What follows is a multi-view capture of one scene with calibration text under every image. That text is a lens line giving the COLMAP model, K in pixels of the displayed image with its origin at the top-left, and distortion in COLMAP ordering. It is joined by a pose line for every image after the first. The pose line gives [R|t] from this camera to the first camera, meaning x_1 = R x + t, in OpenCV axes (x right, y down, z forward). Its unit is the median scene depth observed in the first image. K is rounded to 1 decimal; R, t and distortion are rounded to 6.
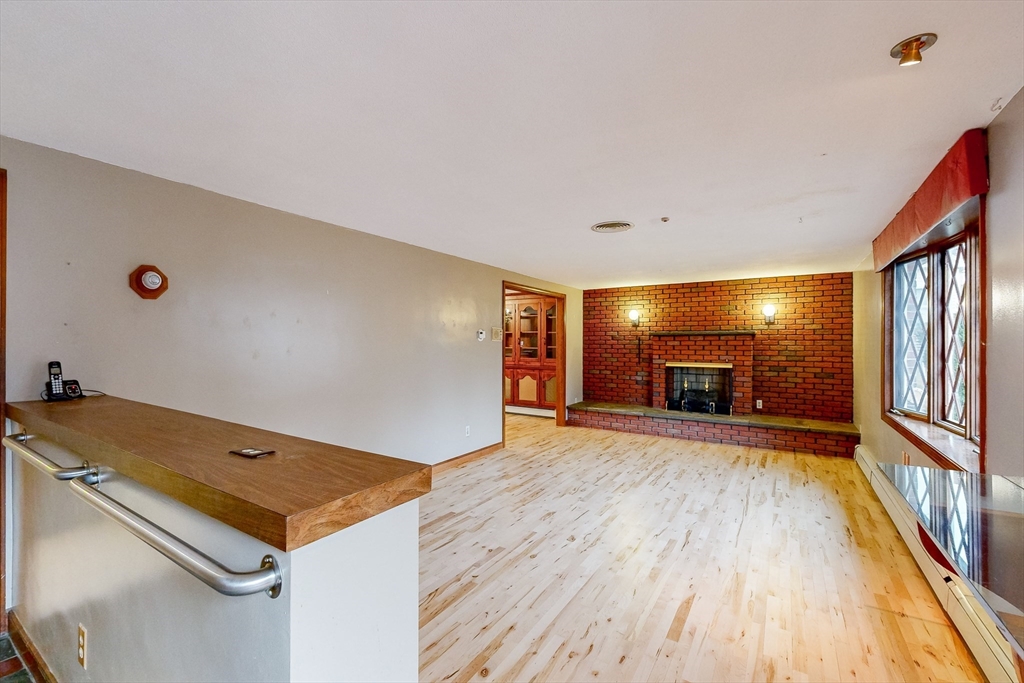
lens RADIAL K [[439.3, 0, 509.6], [0, 439.3, 340.1], [0, 0, 1]] dist [-0.000030, 0.000062]
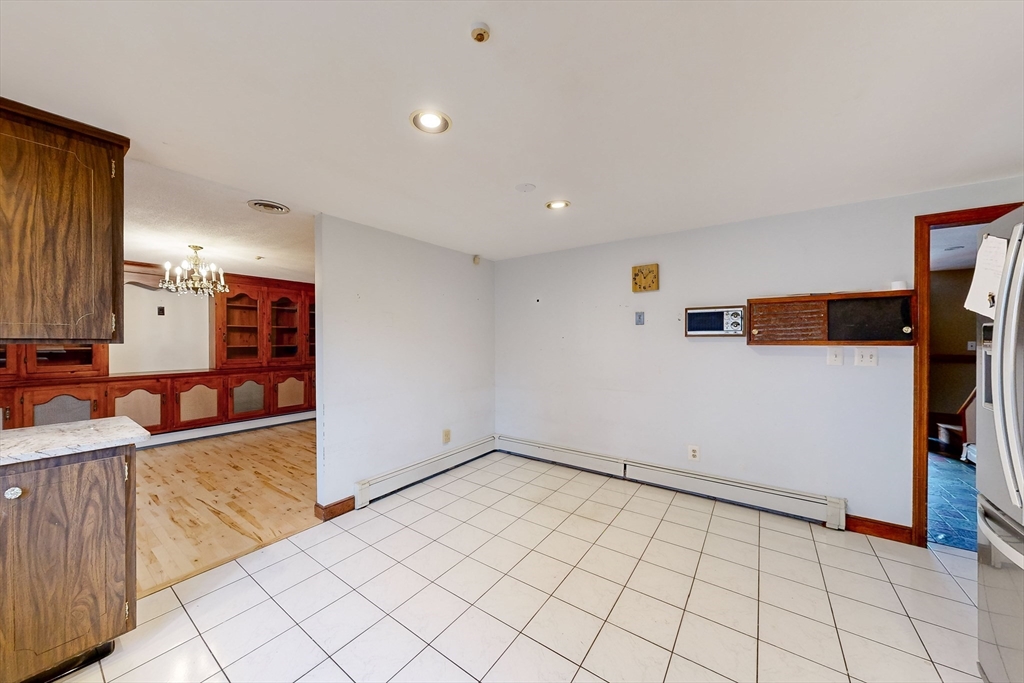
lens RADIAL K [[345.4, 0, 516.3], [0, 345.4, 342.7], [0, 0, 1]] dist [0.002205, 0.000175]
pose [[0.053951, -0.013257, 0.998456, -0.772676], [-0.003862, 0.999902, 0.013484, 0.002815], [-0.998536, -0.004583, 0.053894, 0.659470]]
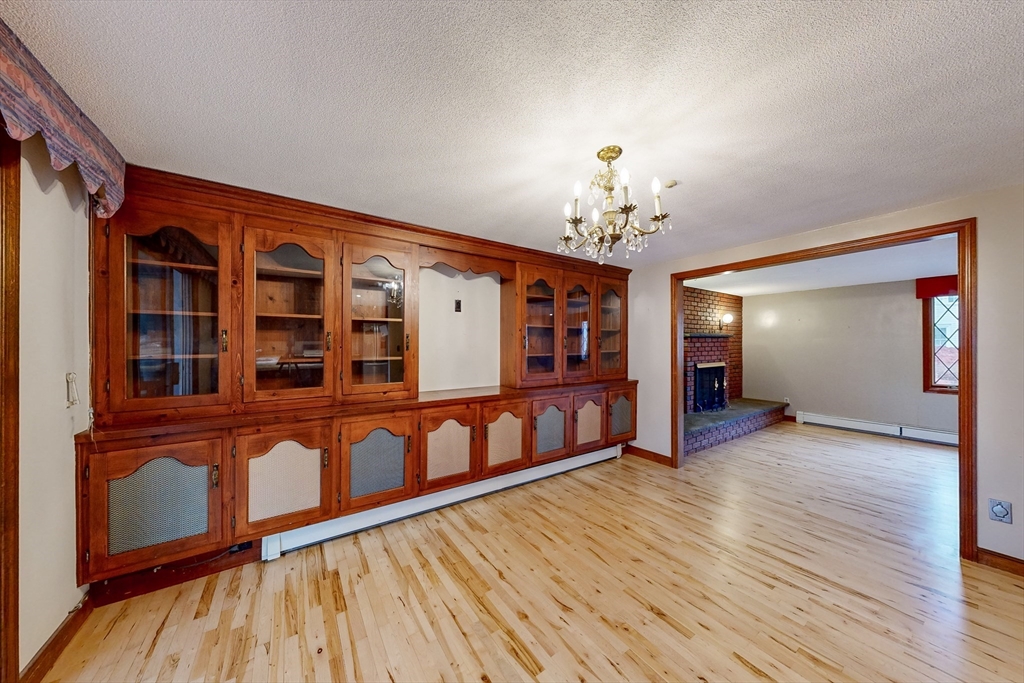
lens RADIAL K [[318.0, 0, 502.1], [0, 318.0, 344.9], [0, 0, 1]] dist [0.001863, 0.000045]
pose [[0.413882, -0.003360, 0.910324, -0.501482], [-0.003068, 0.999982, 0.005086, 0.005664], [-0.910325, -0.004898, 0.413865, 1.175306]]
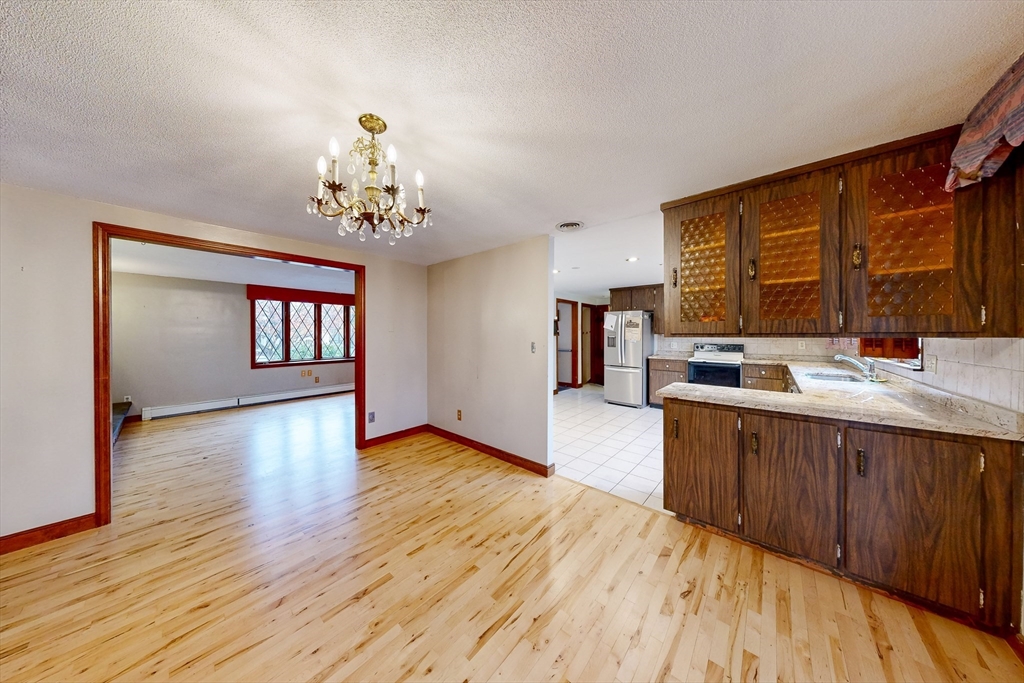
lens RADIAL K [[303.9, 0, 507.5], [0, 303.9, 335.4], [0, 0, 1]] dist [-0.001021, 0.000004]
pose [[-0.987435, -0.002494, 0.158006, -0.374370], [-0.002271, 0.999996, 0.001593, 0.007595], [-0.158010, 0.001214, -0.987437, 1.394204]]
